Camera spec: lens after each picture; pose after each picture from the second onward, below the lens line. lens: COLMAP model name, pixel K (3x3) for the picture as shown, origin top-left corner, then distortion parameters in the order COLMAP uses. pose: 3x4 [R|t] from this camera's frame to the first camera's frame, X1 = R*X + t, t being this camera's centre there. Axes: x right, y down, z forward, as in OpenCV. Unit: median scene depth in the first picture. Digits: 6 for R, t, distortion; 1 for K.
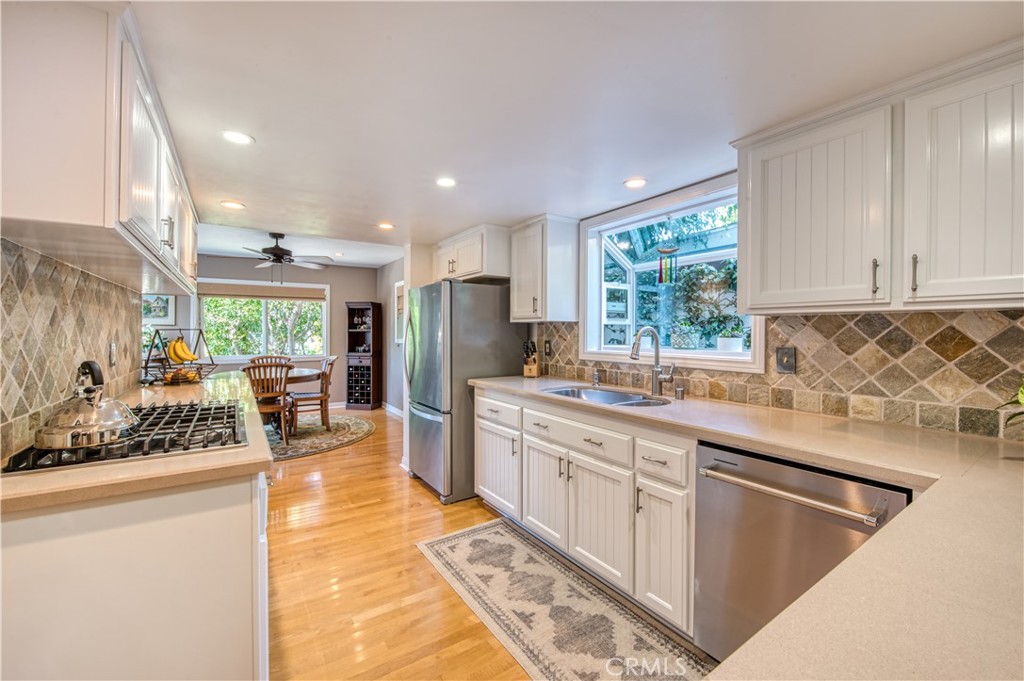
lens RADIAL K [[413.3, 0, 506.1], [0, 413.3, 331.1], [0, 0, 1]] dist [-0.001029, -0.000179]
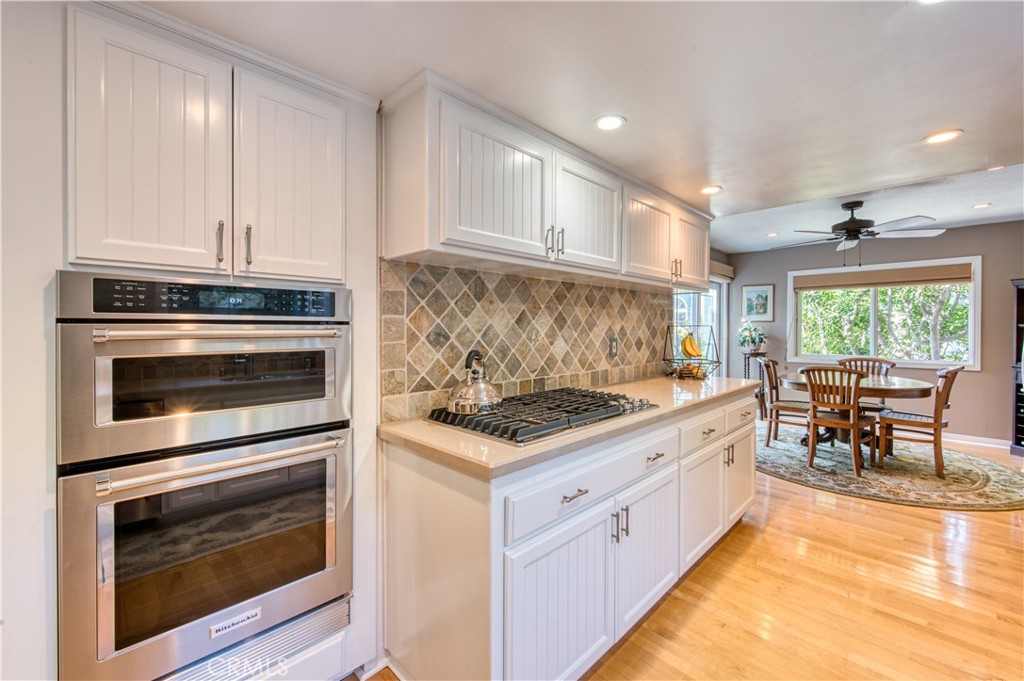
lens RADIAL K [[413.3, 0, 506.1], [0, 413.3, 331.1], [0, 0, 1]] dist [-0.001029, -0.000179]
pose [[0.210087, 0.008015, -0.977650, 0.075634], [0.001958, 0.999961, 0.008618, -0.000255], [0.977681, -0.003725, 0.210063, 0.192864]]
